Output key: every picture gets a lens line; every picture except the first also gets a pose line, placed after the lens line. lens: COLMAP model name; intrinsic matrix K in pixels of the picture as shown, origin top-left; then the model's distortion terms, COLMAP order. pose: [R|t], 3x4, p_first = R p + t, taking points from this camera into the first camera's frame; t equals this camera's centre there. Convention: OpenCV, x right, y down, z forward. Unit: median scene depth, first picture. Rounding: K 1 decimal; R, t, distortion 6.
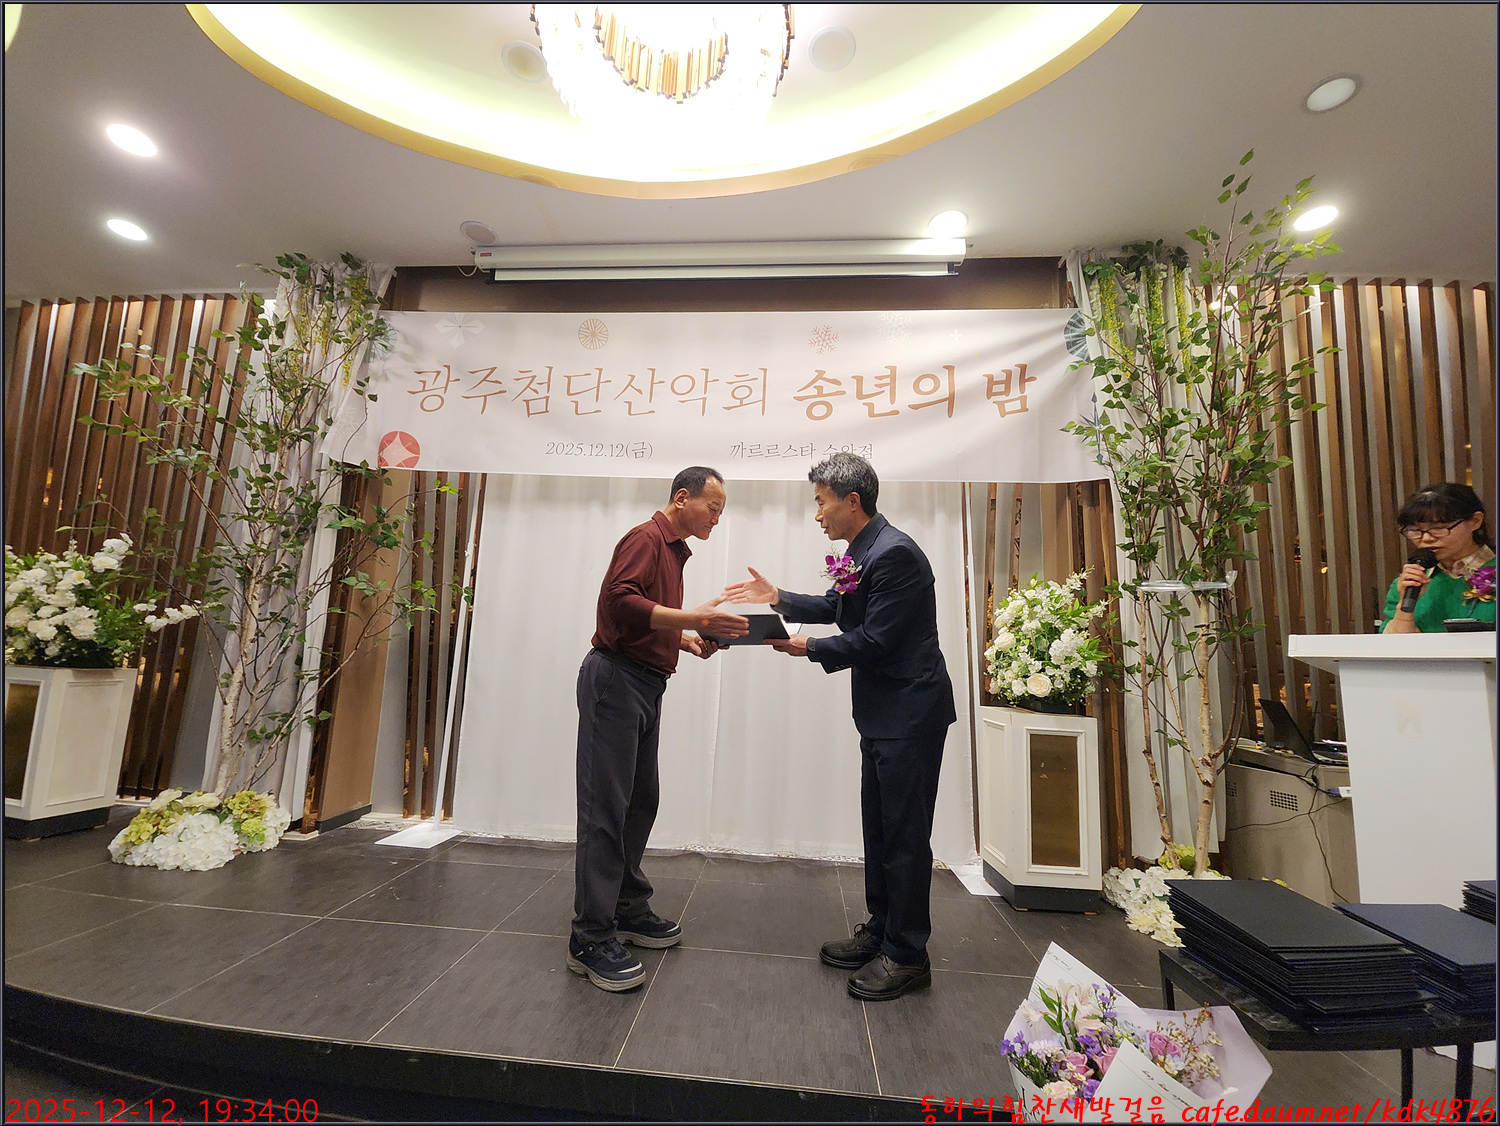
lens RADIAL K [[616.2, 0, 748.2], [0, 616.2, 559.9], [0, 0, 1]] dist [0.015308, -0.010057]
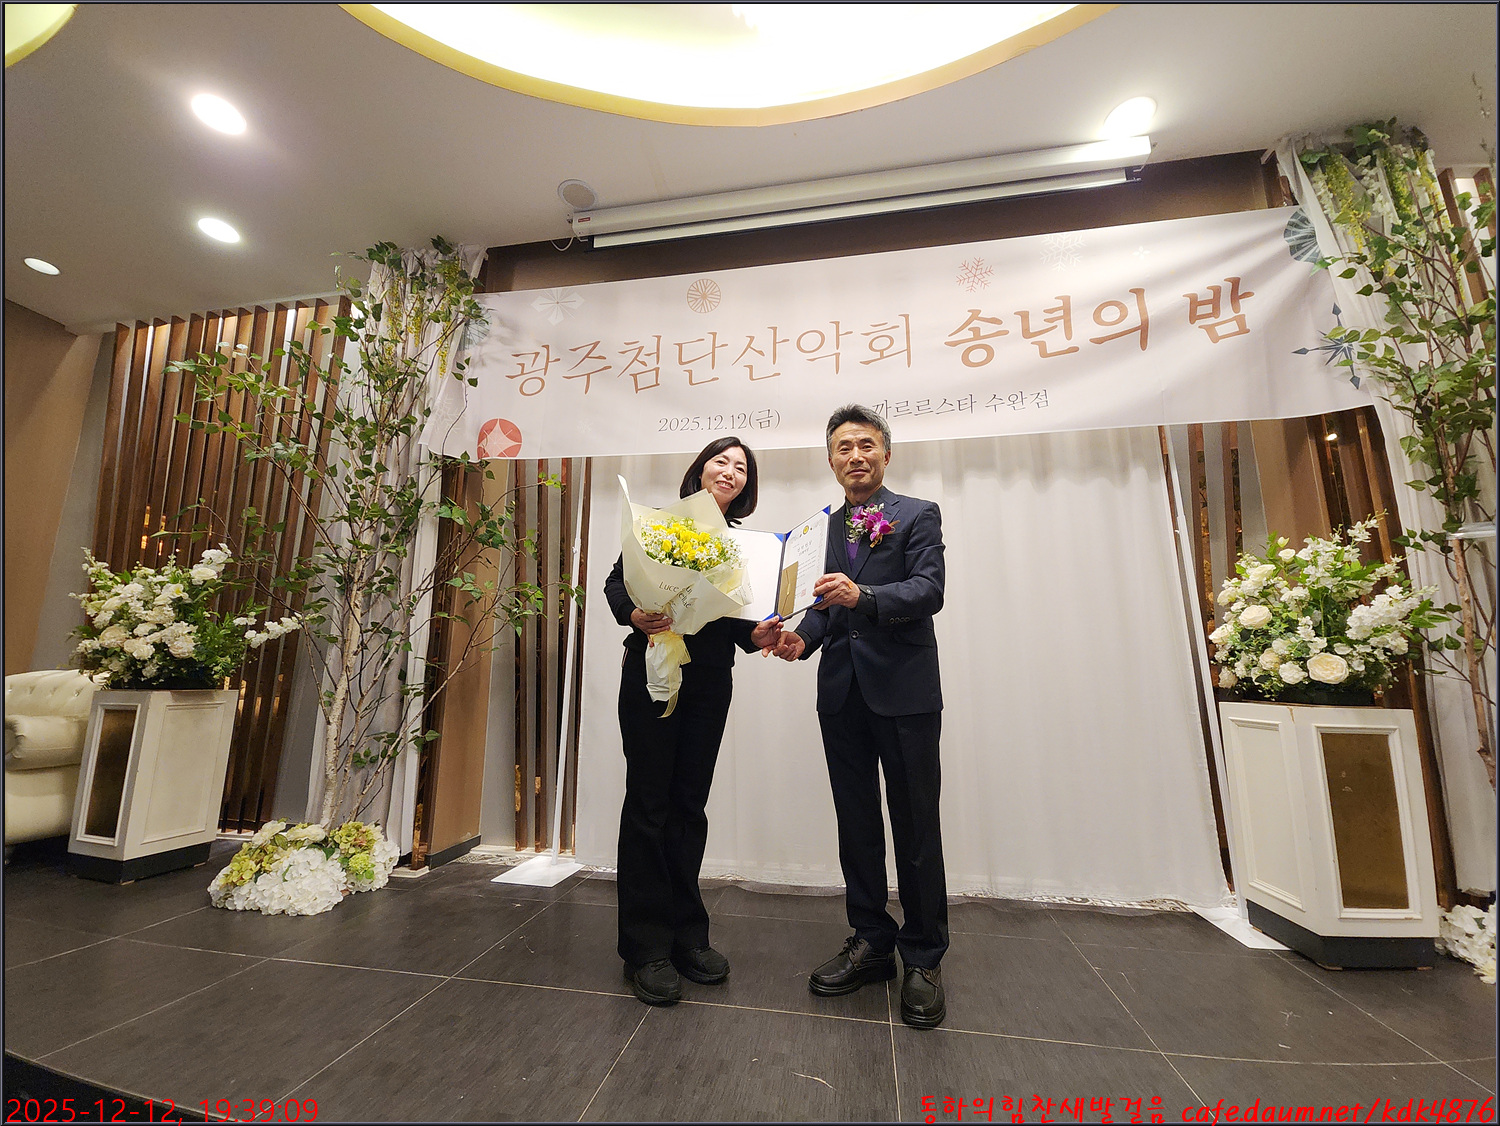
lens RADIAL K [[616.2, 0, 746.8], [0, 616.2, 559.1], [0, 0, 1]] dist [0.015308, -0.010057]
pose [[0.994668, -0.050548, -0.089893, -0.138085], [0.047184, 0.998118, -0.039168, 0.054173], [0.091703, 0.034717, 0.995181, 0.143068]]
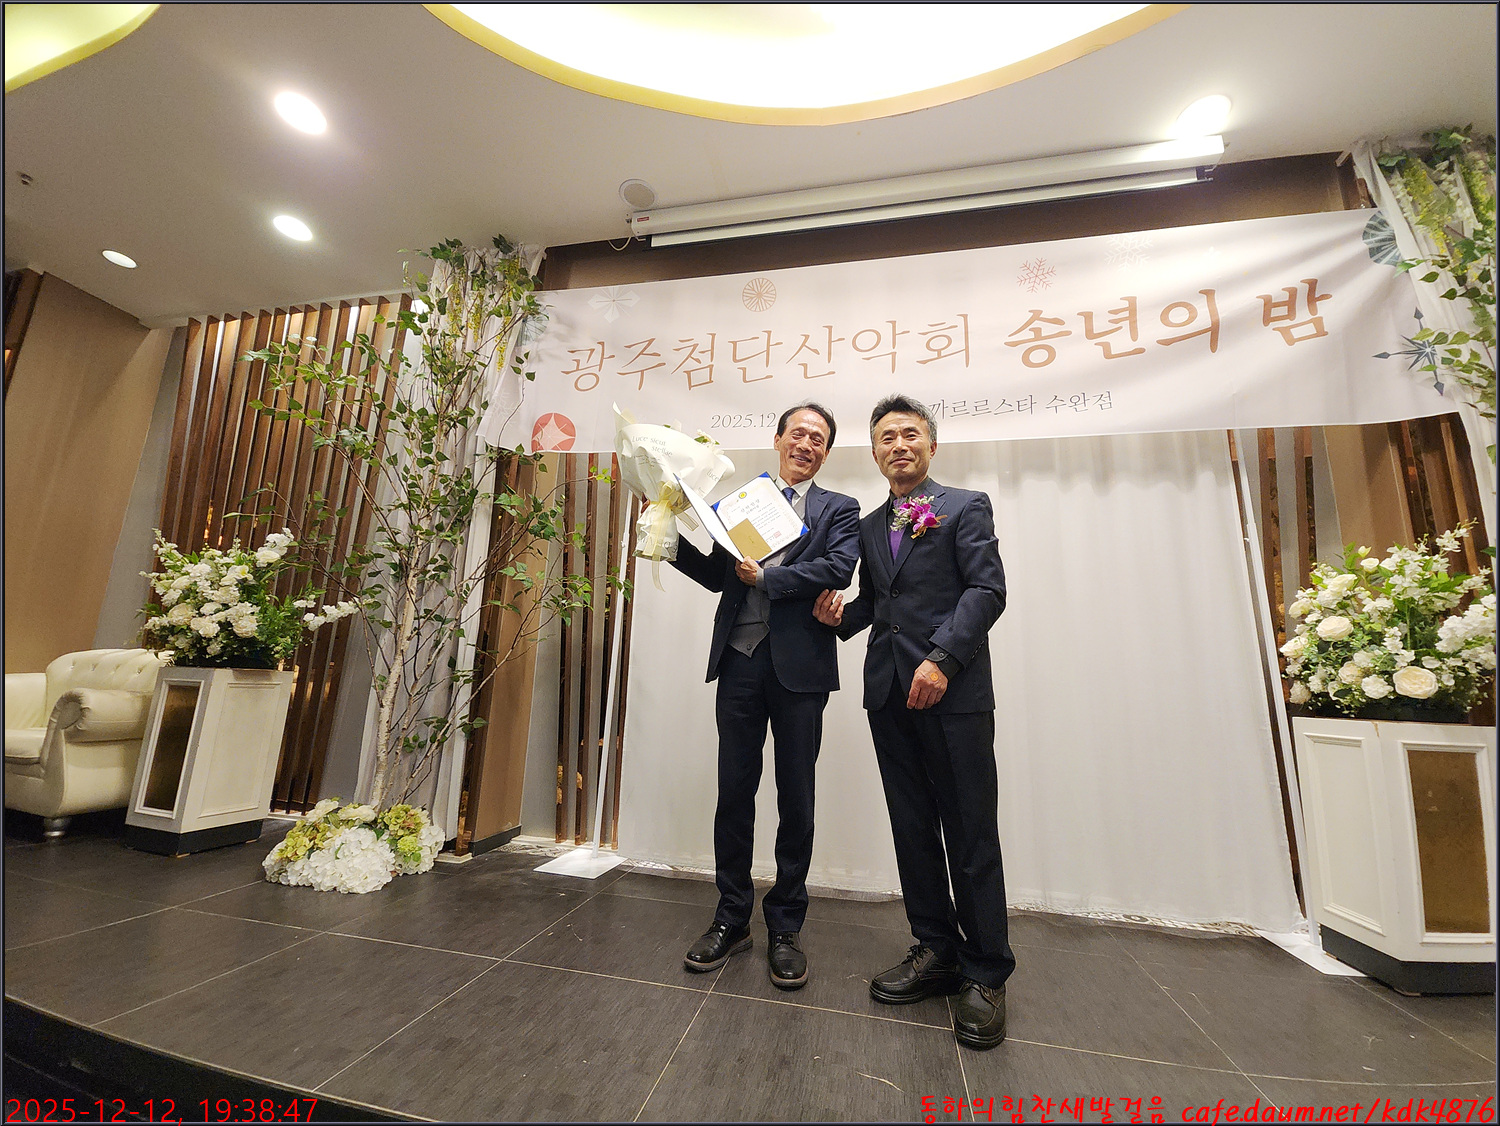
lens RADIAL K [[616.2, 0, 746.0], [0, 616.2, 558.9], [0, 0, 1]] dist [0.015308, -0.010057]
pose [[0.991259, -0.024702, -0.129597, -0.175469], [0.017193, 0.998125, -0.058740, 0.073012], [0.130805, 0.055999, 0.989825, 0.144175]]
